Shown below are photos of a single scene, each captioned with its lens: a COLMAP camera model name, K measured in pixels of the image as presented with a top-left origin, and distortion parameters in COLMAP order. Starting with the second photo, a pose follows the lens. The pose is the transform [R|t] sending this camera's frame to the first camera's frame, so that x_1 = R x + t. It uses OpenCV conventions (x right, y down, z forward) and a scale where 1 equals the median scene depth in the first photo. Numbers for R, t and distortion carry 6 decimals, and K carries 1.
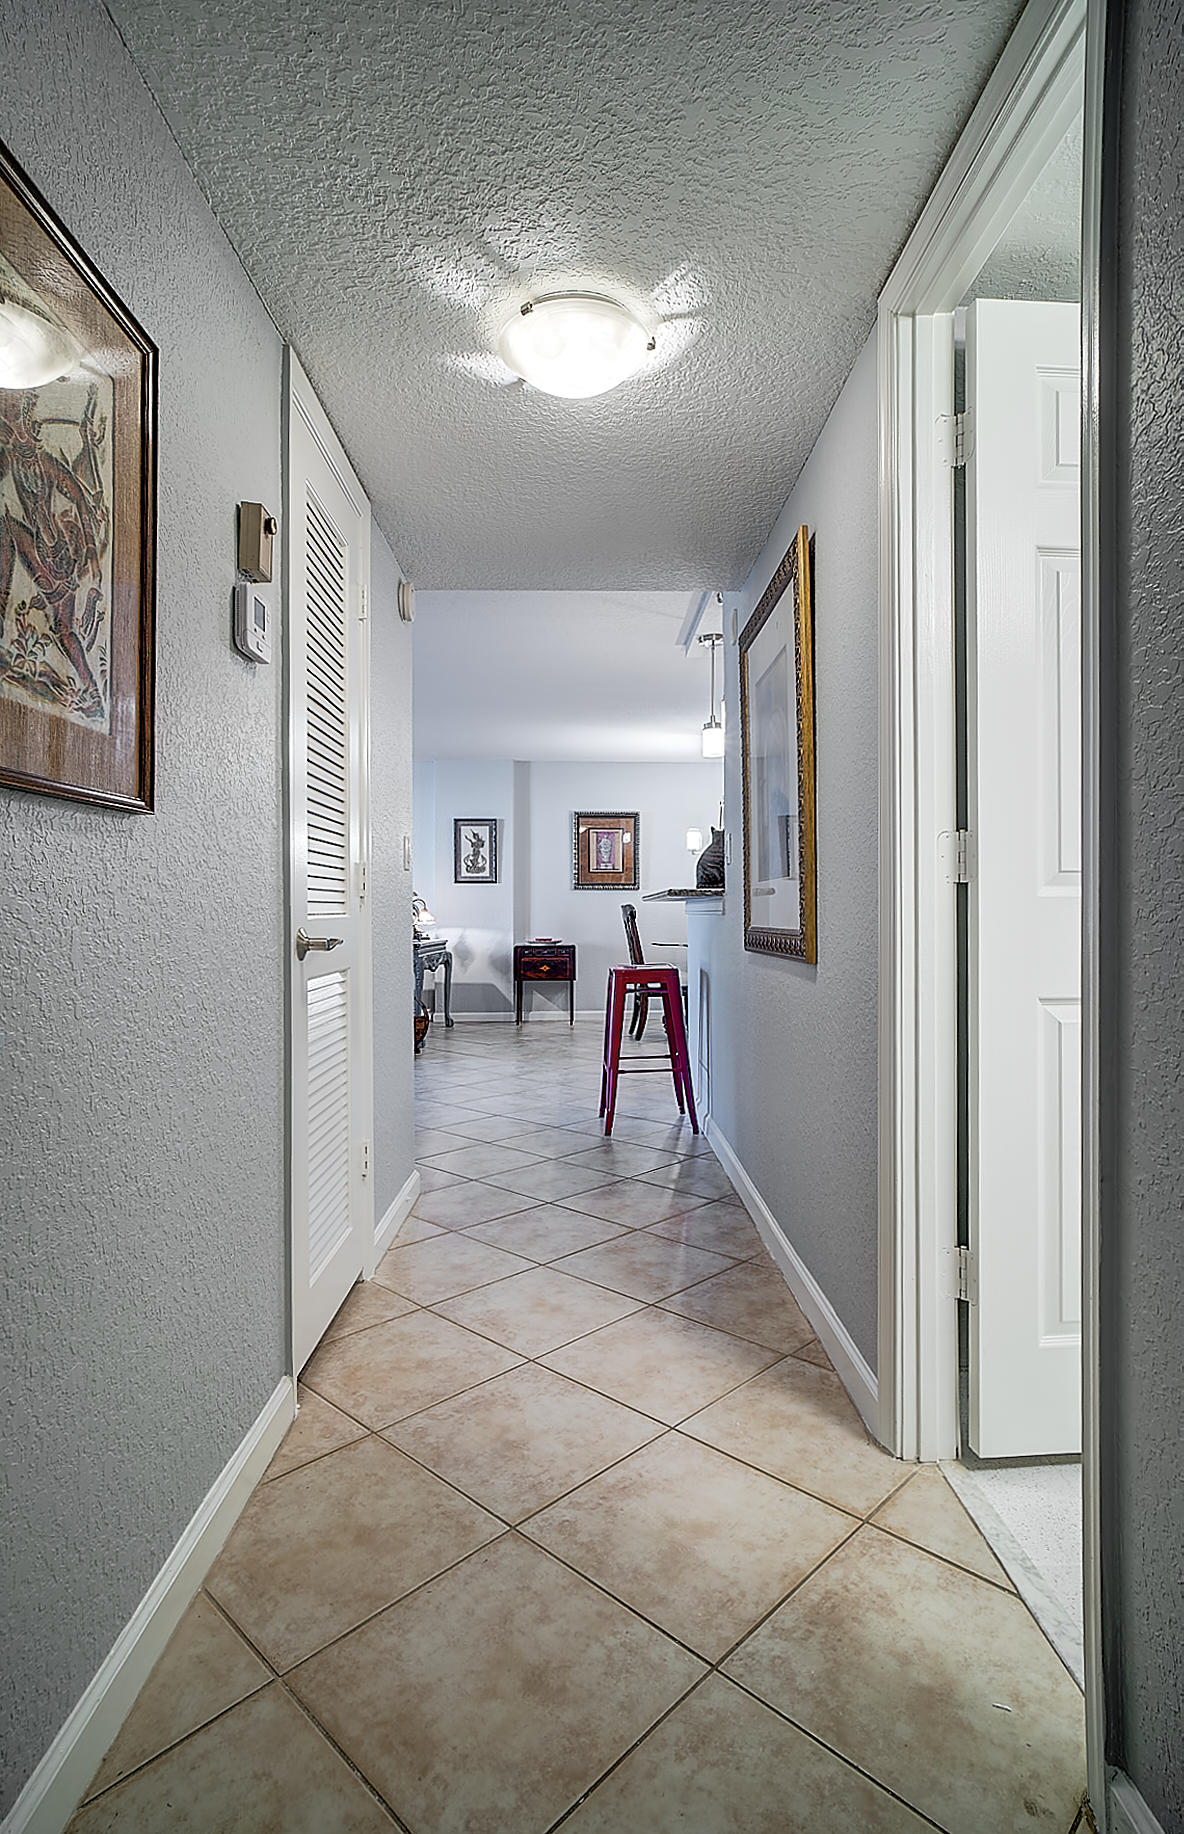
lens RADIAL K [[968.3, 0, 592.0], [0, 968.3, 917.0], [0, 0, 1]] dist [-0.000209, -0.000006]
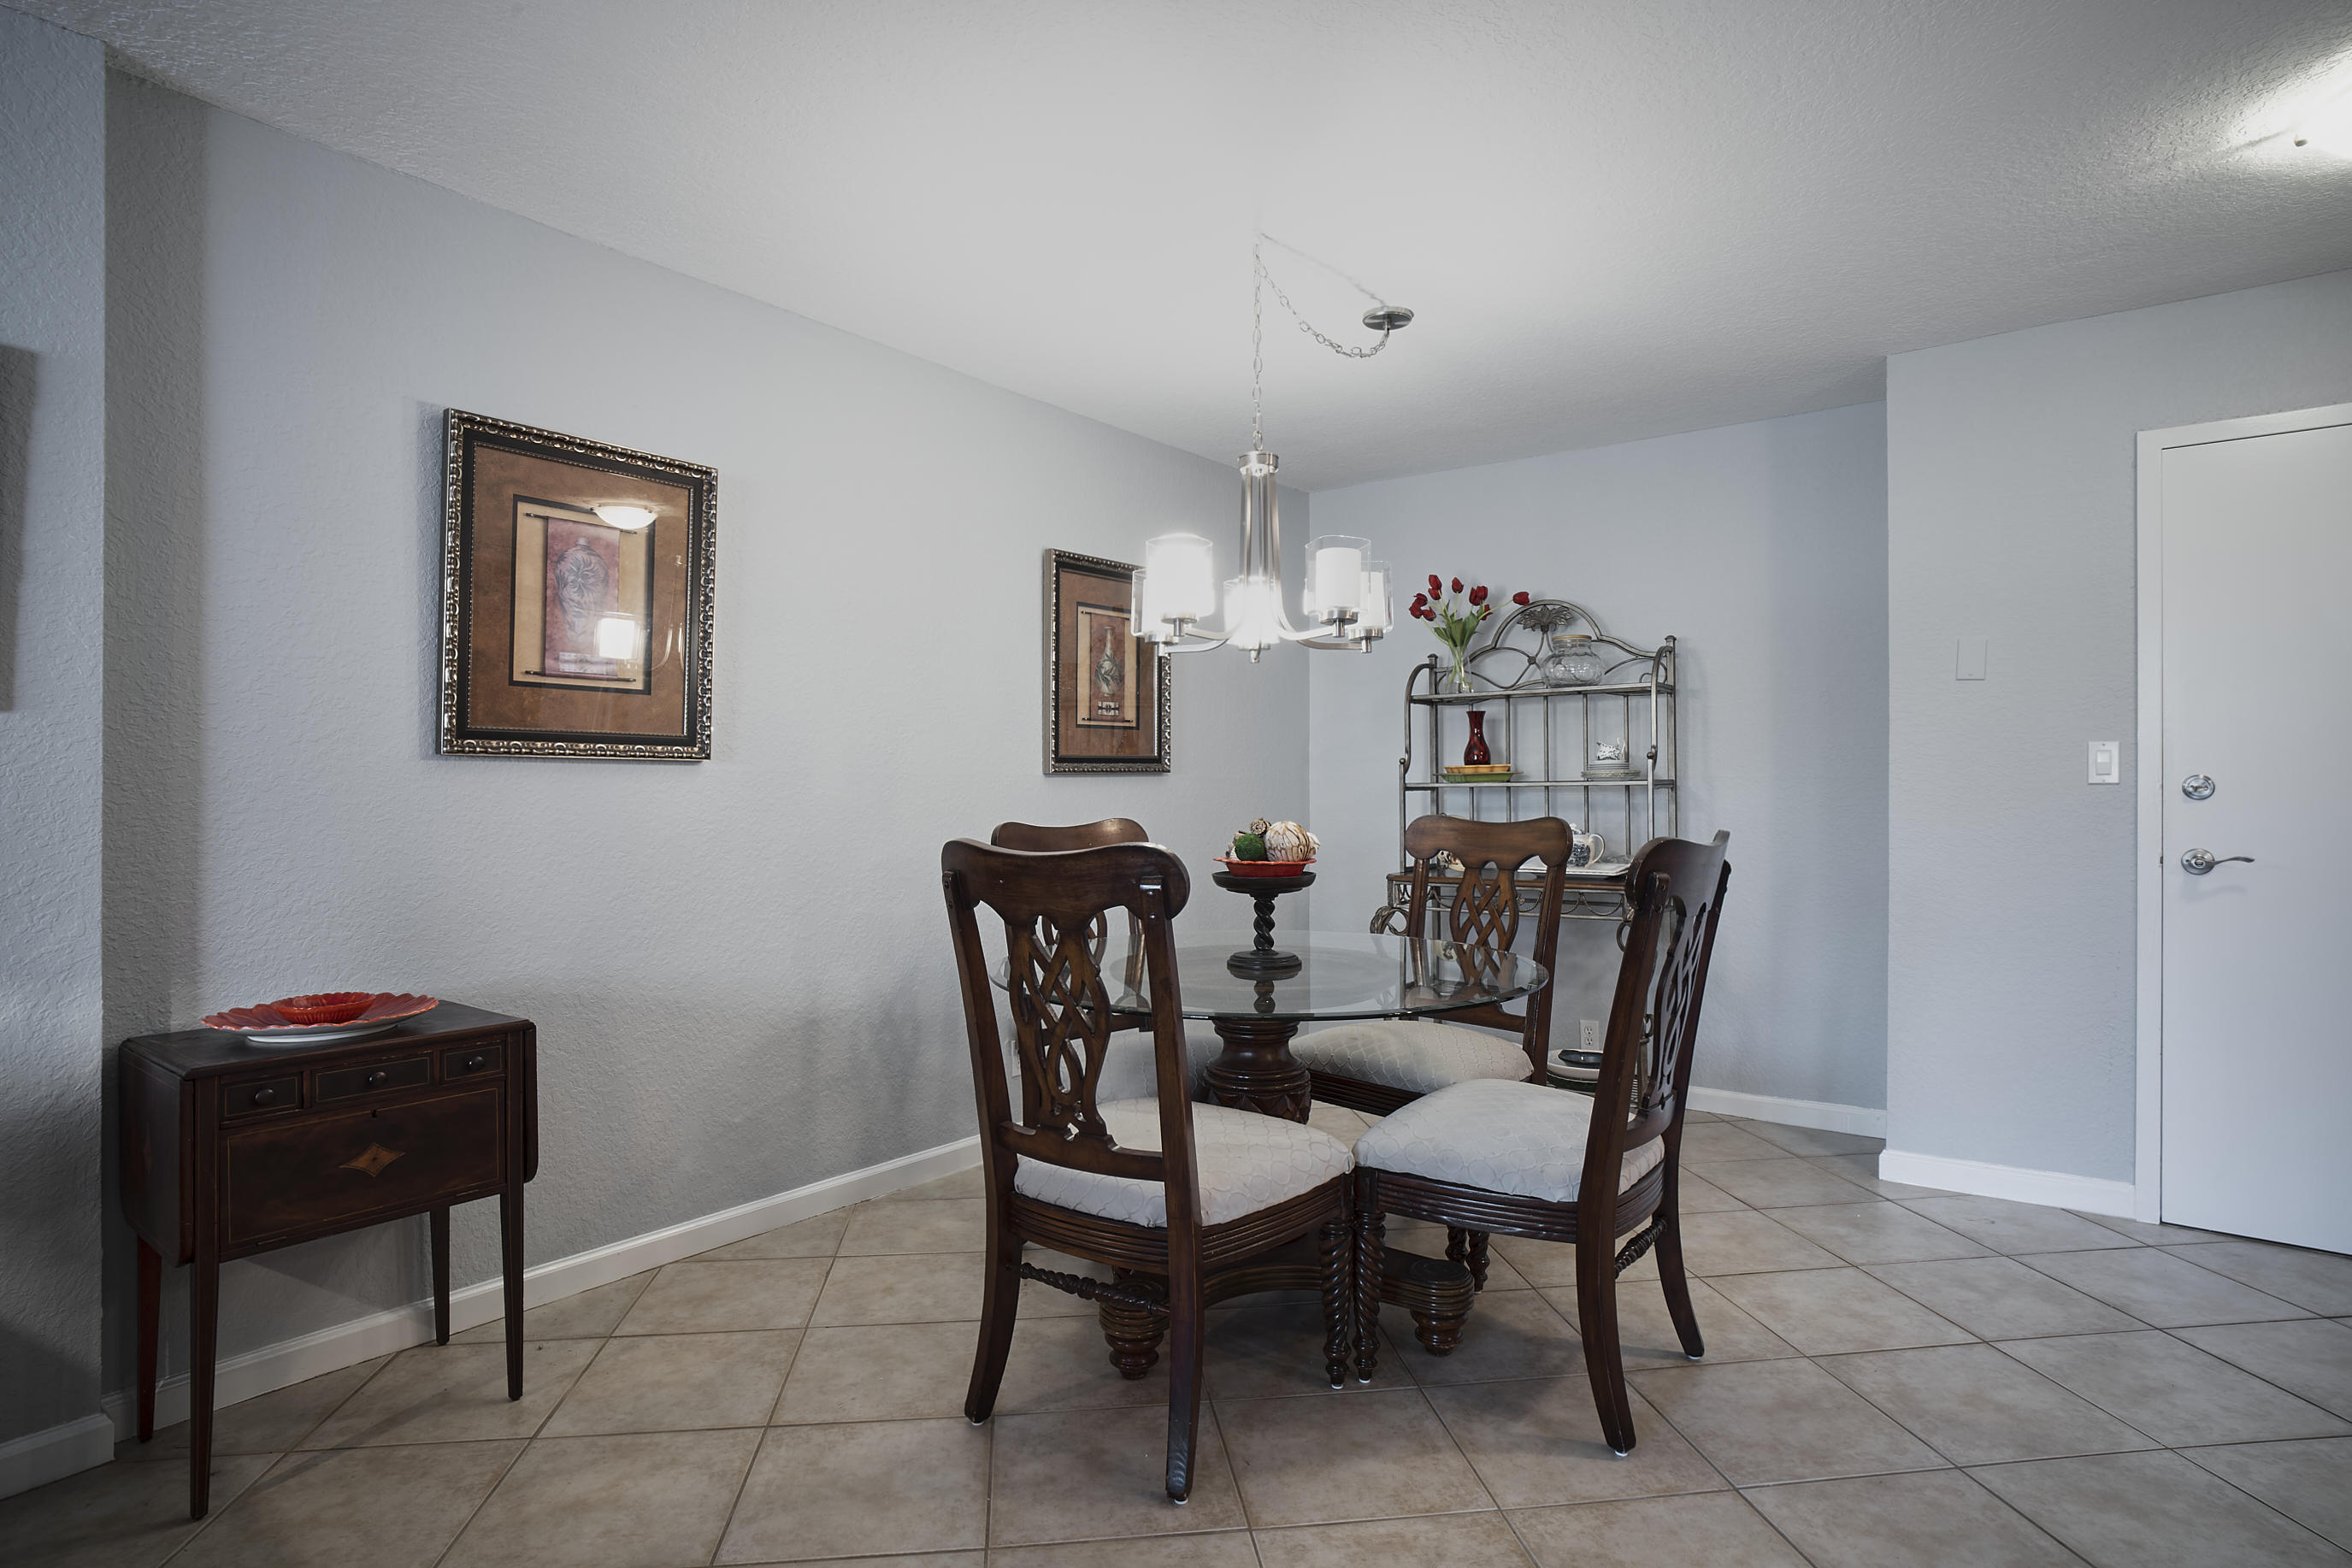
lens RADIAL K [[1237.9, 0, 1176.0], [0, 1237.9, 784.0], [0, 0, 1]] dist [-0.021157, 0.000586]
pose [[0.631335, 0.004677, 0.775496, -0.131797], [0.000914, 0.999977, -0.006774, -0.019858], [-0.775510, 0.004985, 0.631316, 0.691954]]
